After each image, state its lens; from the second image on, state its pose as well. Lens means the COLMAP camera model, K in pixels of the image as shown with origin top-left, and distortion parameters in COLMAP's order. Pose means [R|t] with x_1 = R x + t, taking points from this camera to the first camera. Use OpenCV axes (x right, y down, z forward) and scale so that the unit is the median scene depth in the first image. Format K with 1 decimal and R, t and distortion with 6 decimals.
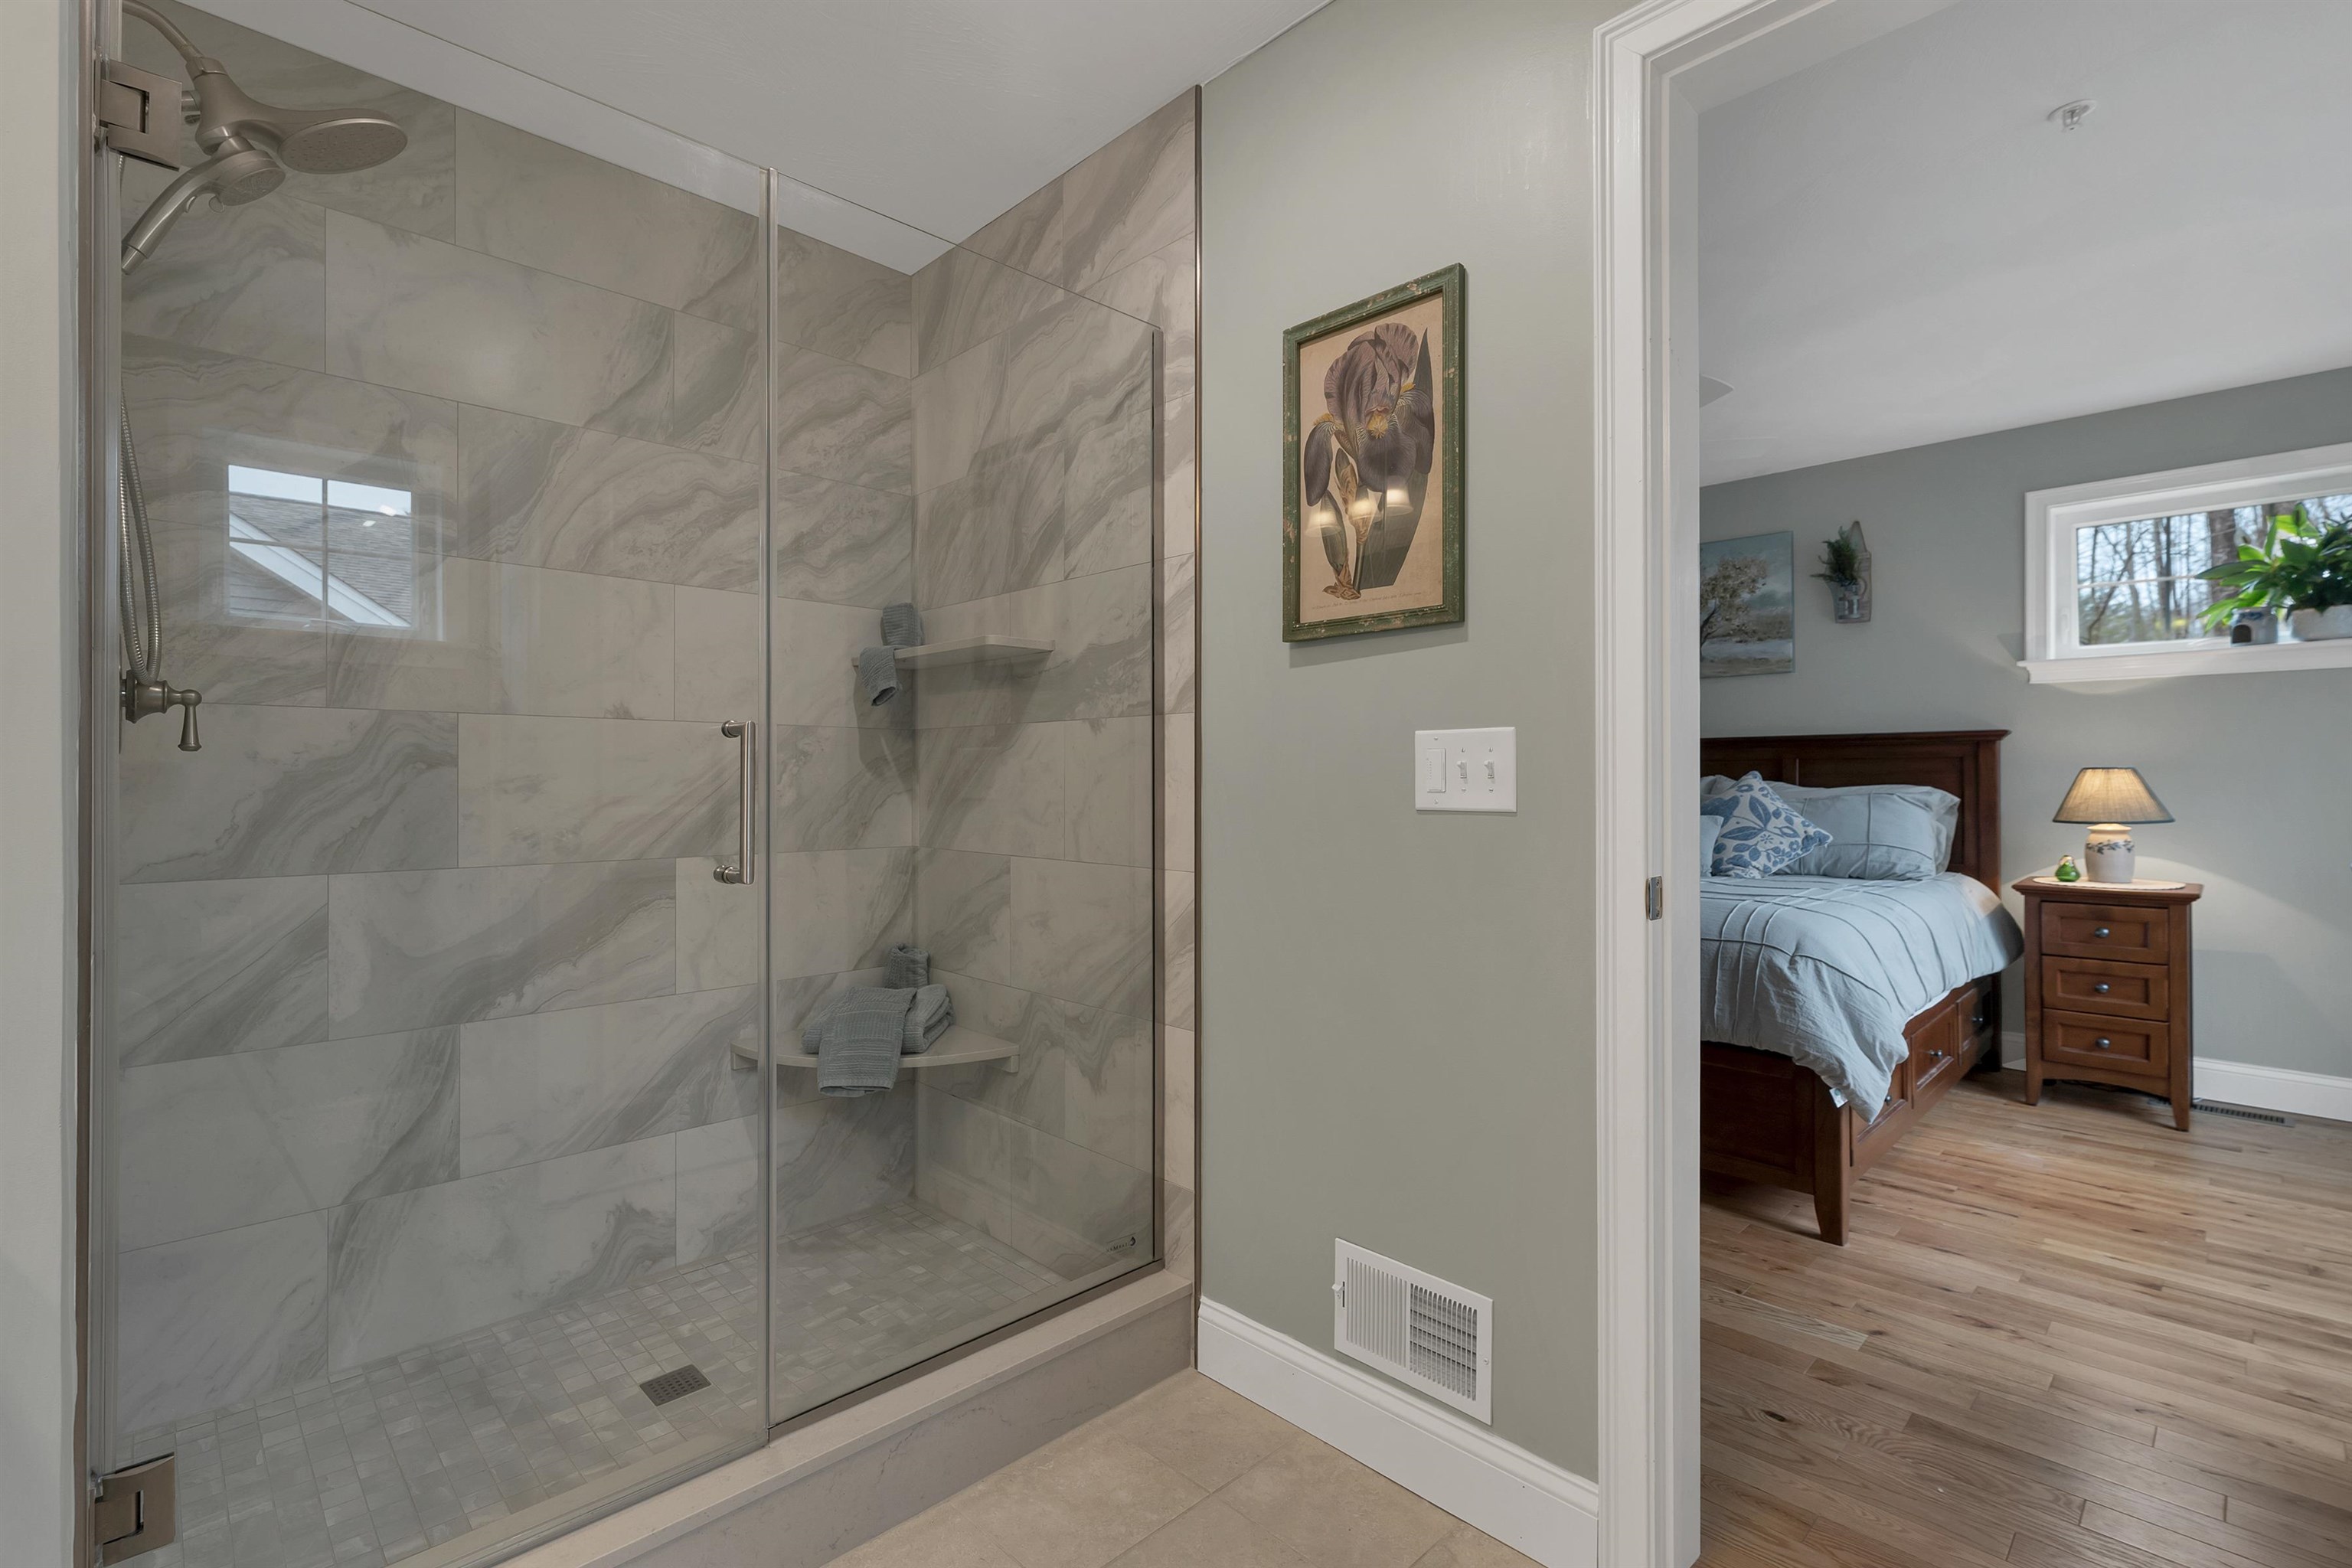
lens RADIAL K [[1063.9, 0, 1175.5], [0, 1063.9, 779.8], [0, 0, 1]] dist [-0.003638, 0.001385]
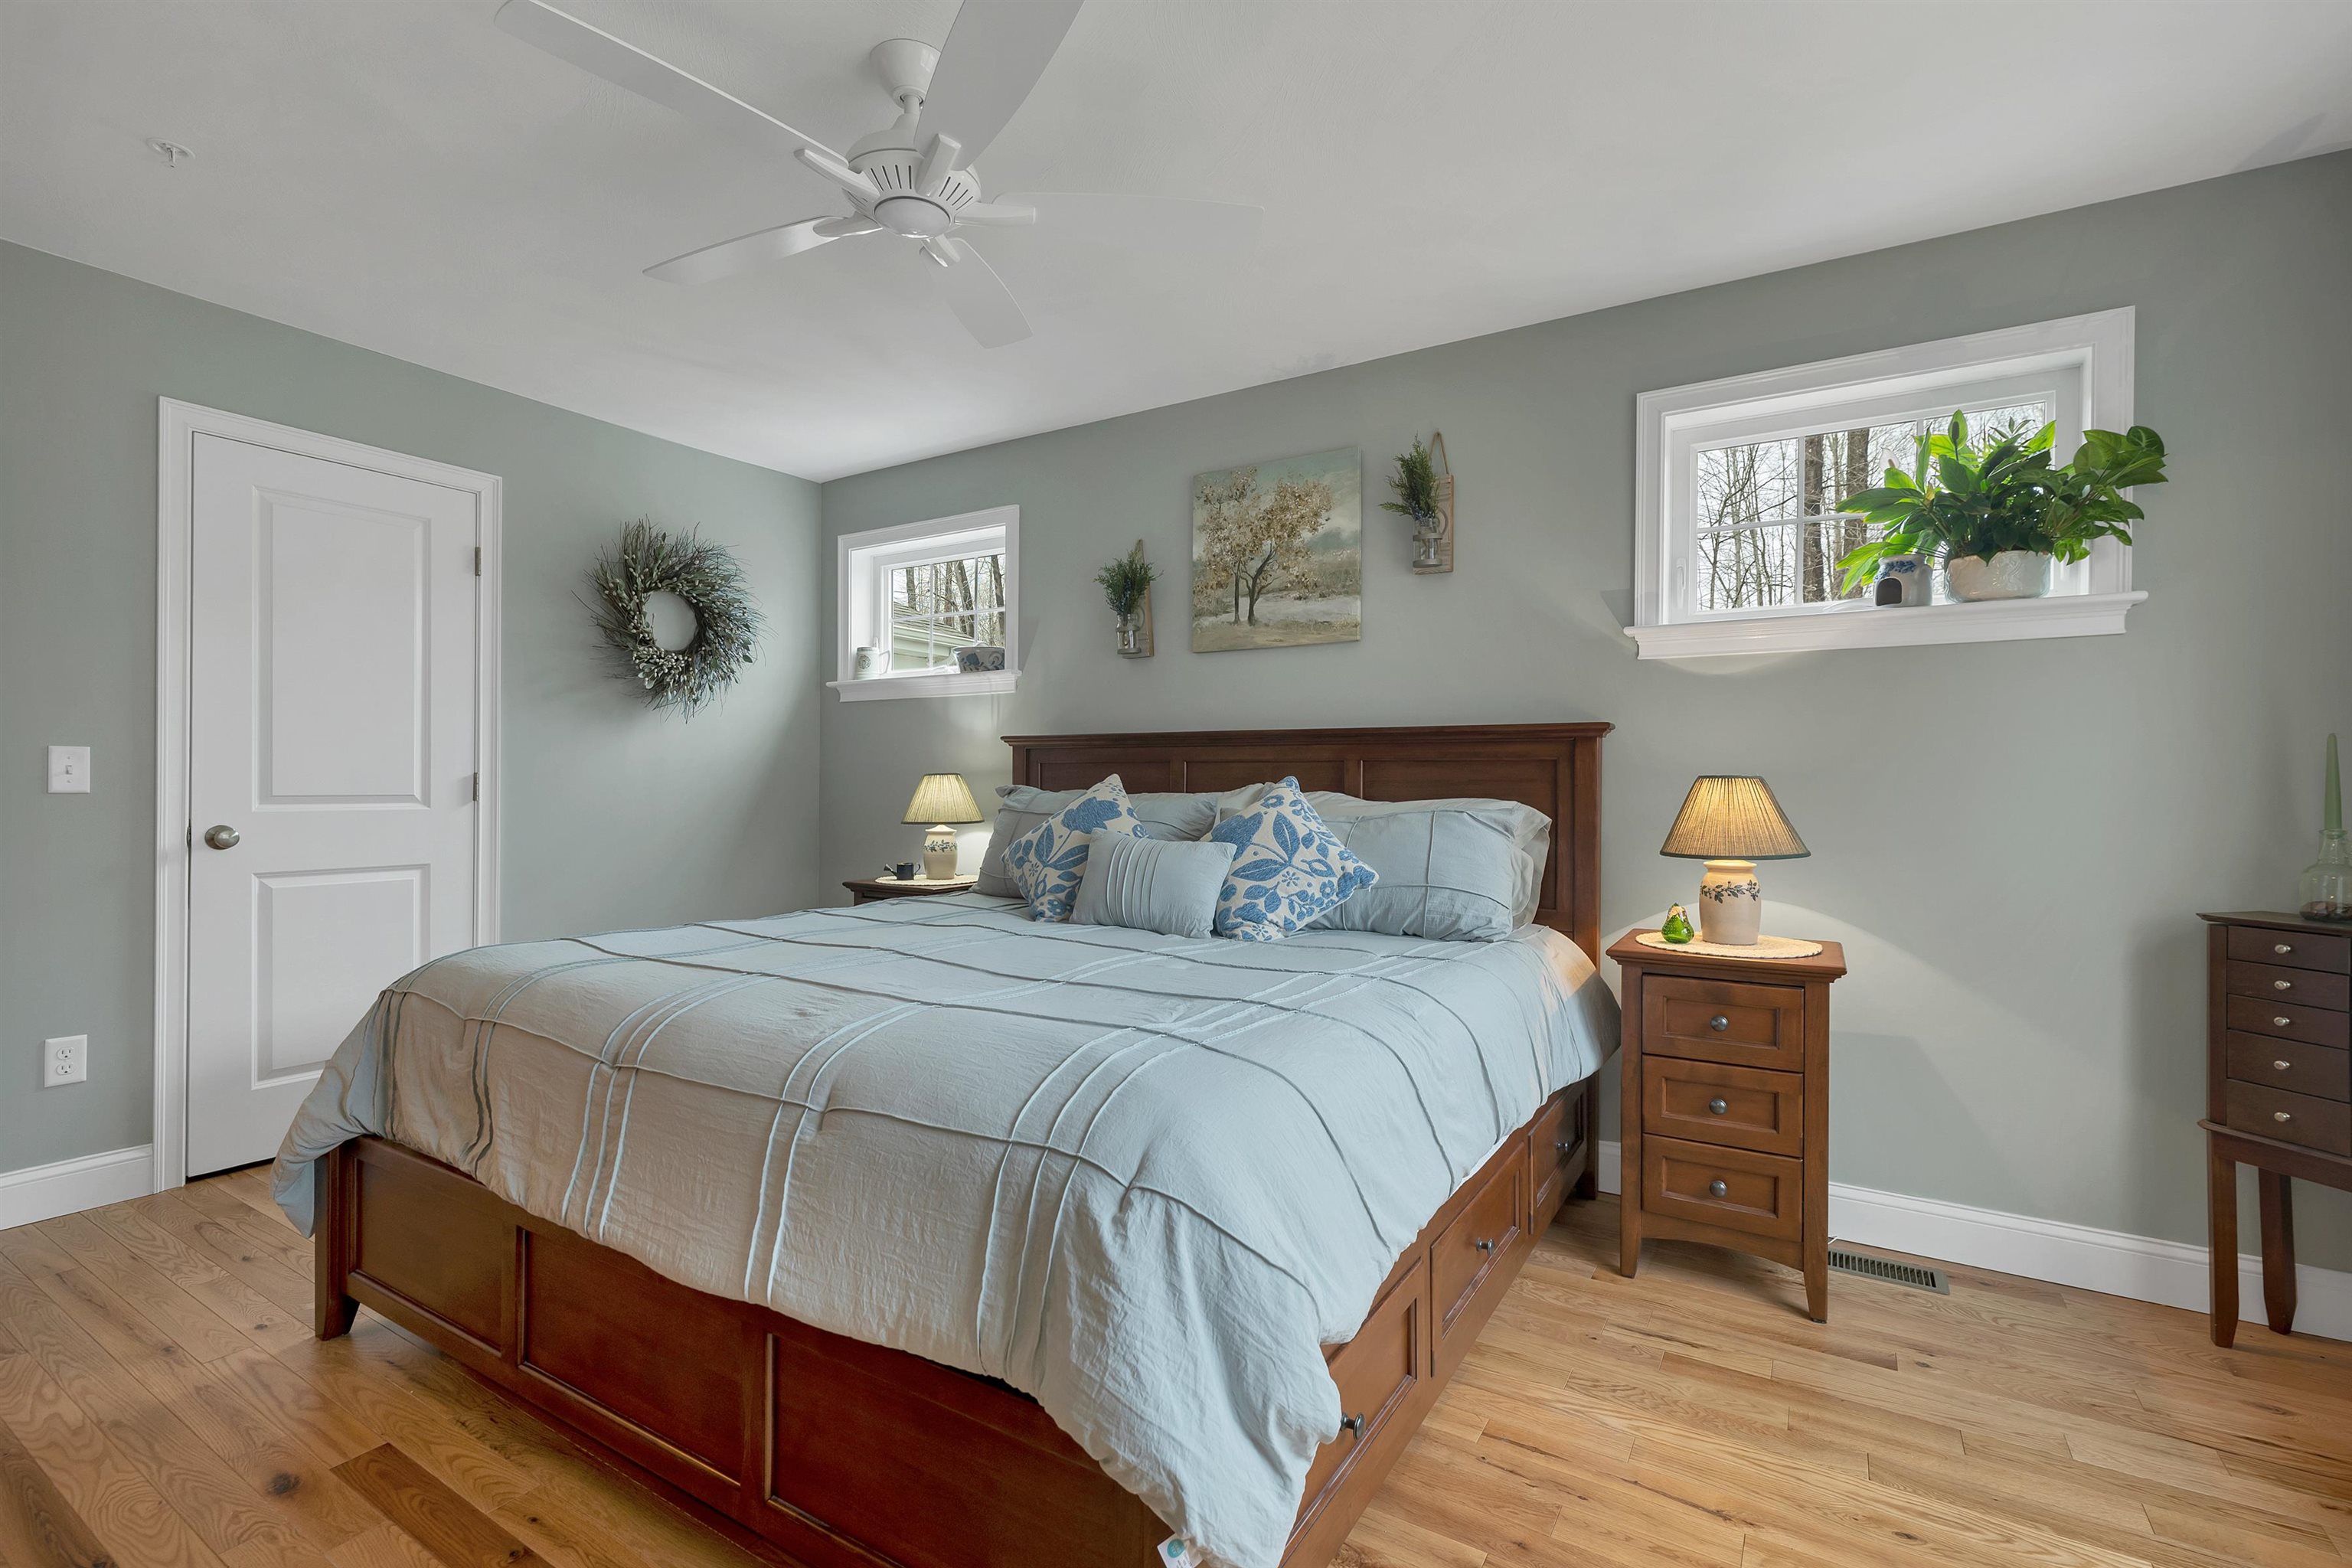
lens RADIAL K [[1063.9, 0, 1175.5], [0, 1063.9, 779.8], [0, 0, 1]] dist [-0.003638, 0.001385]
pose [[0.970302, 0.012111, 0.241593, 0.364870], [-0.011318, 0.999925, -0.004667, -0.002158], [-0.241631, 0.001794, 0.970366, 0.419524]]
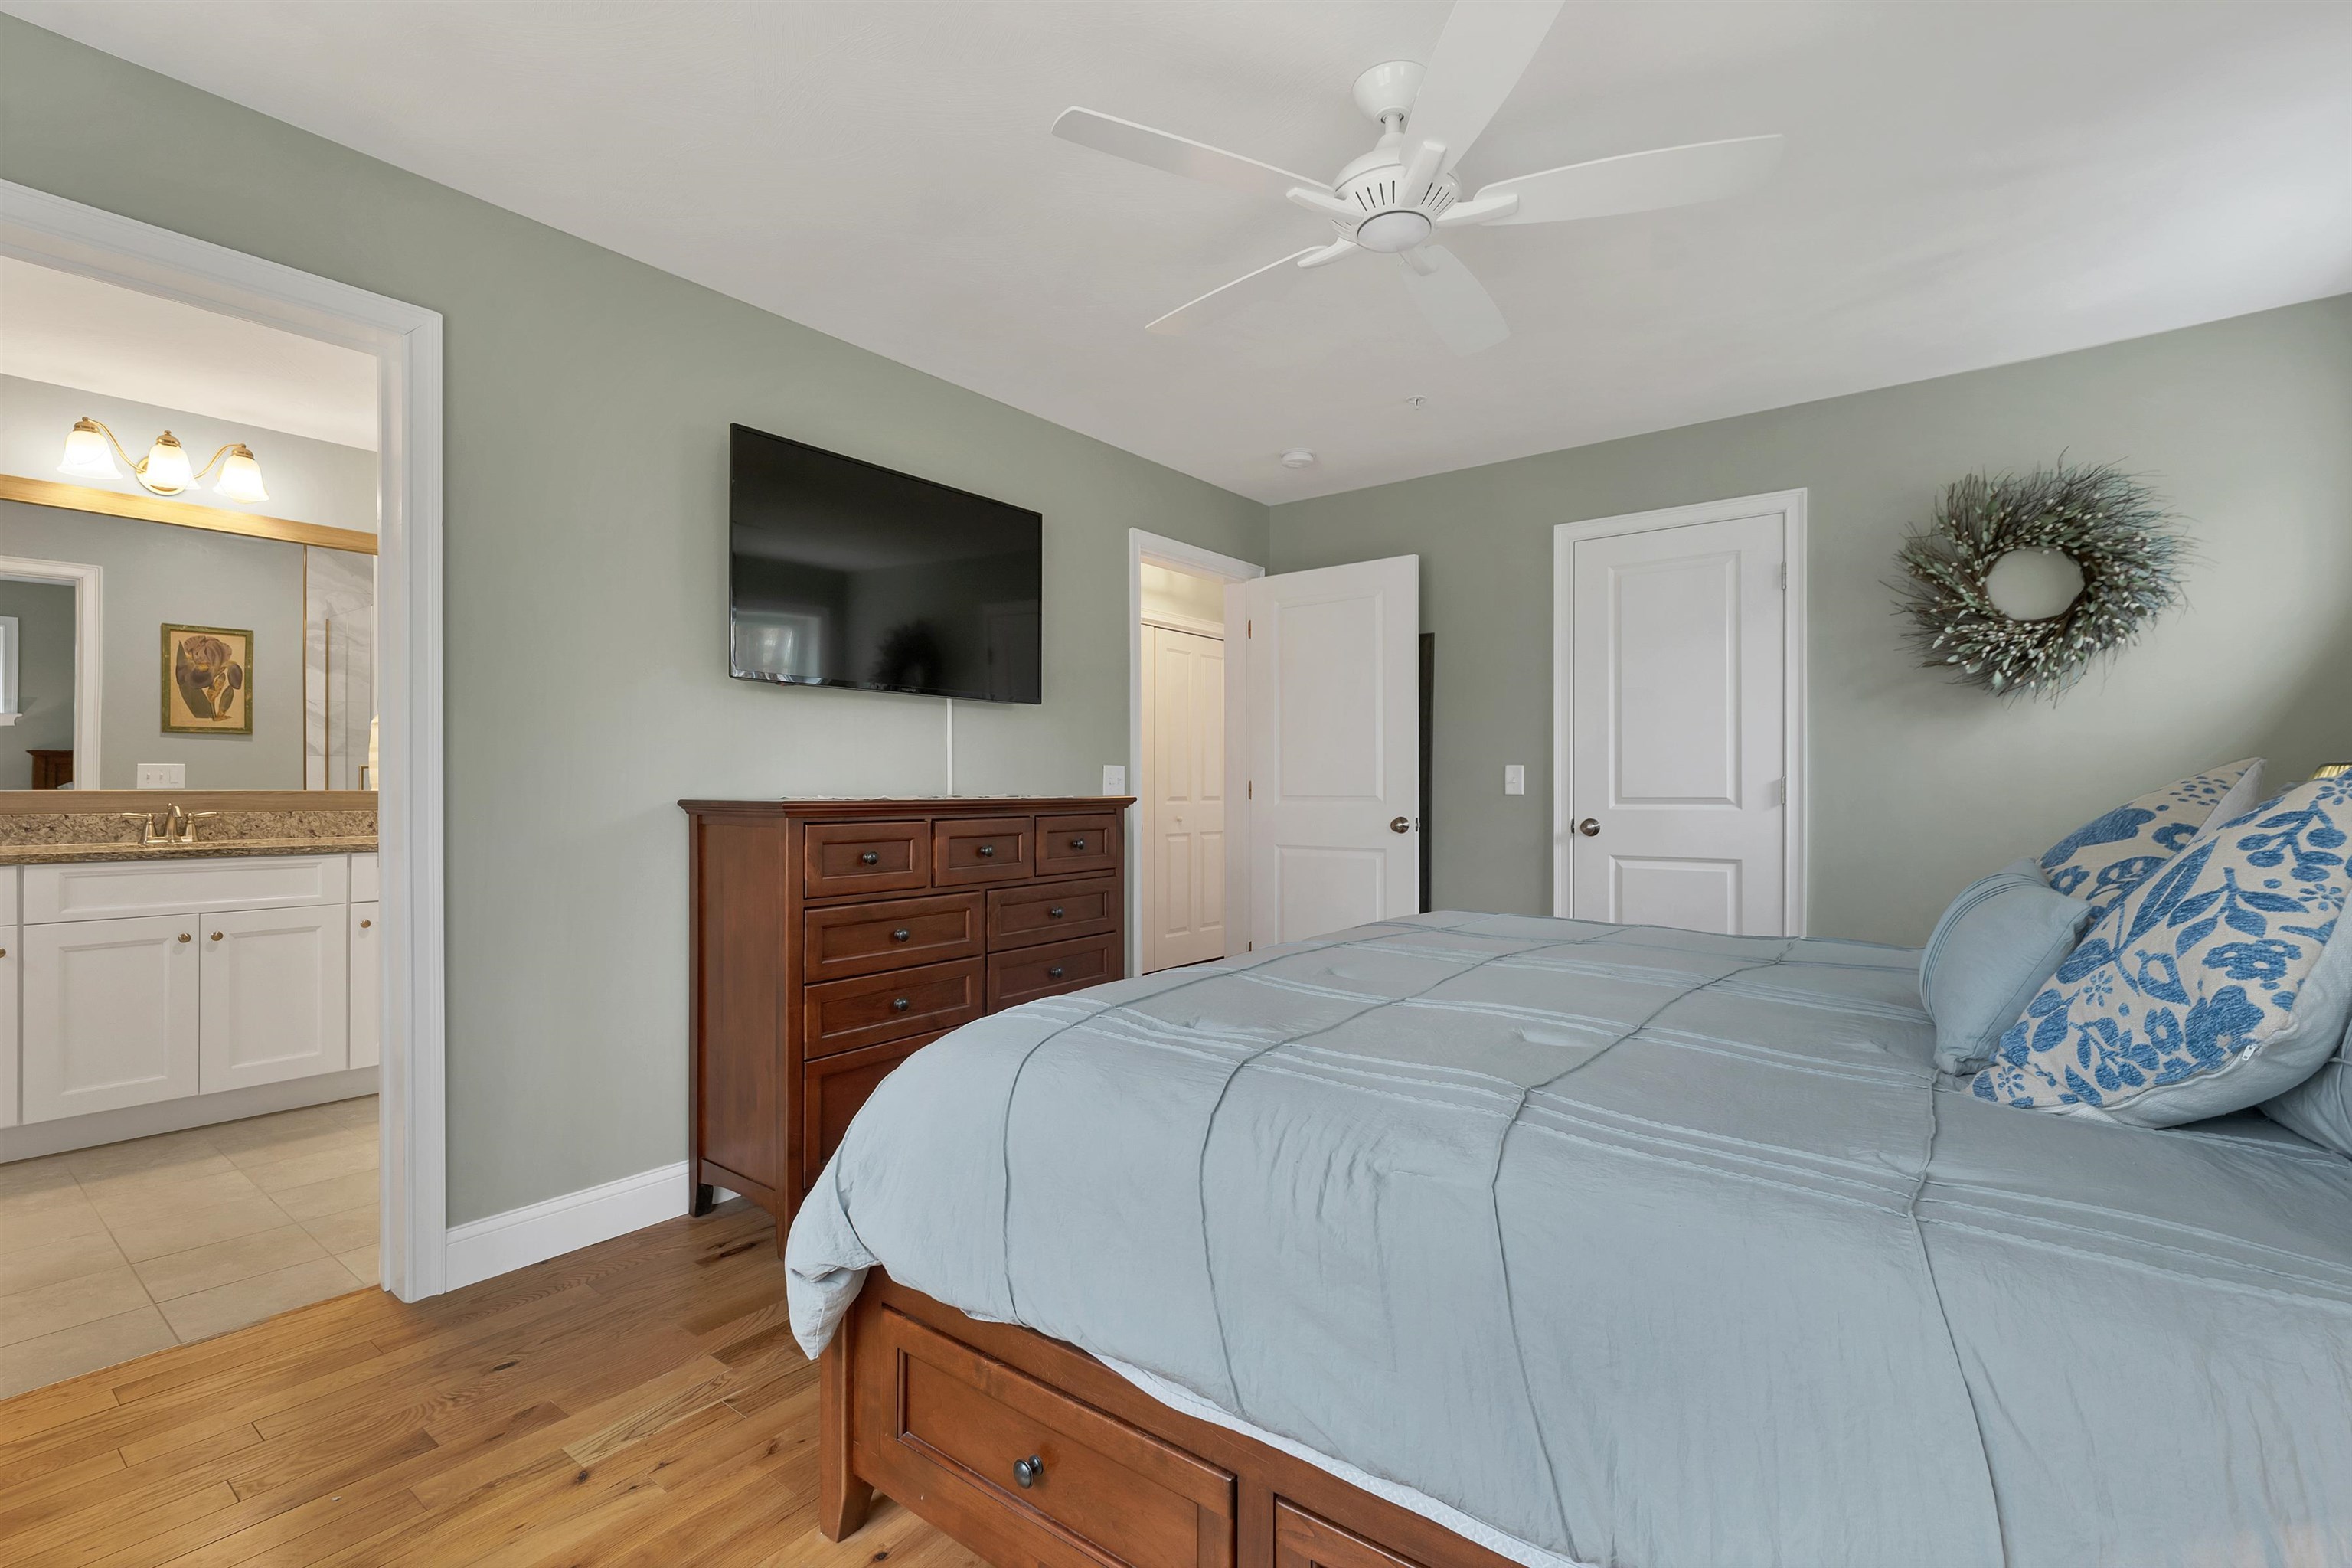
lens RADIAL K [[1038.6, 0, 1164.2], [0, 1038.6, 785.1], [0, 0, 1]] dist [0.000530, 0.000510]
pose [[0.140291, 0.001353, -0.990109, 0.894694], [0.000378, 0.999999, 0.001421, 0.000176], [0.990110, -0.000574, 0.140290, 0.792494]]
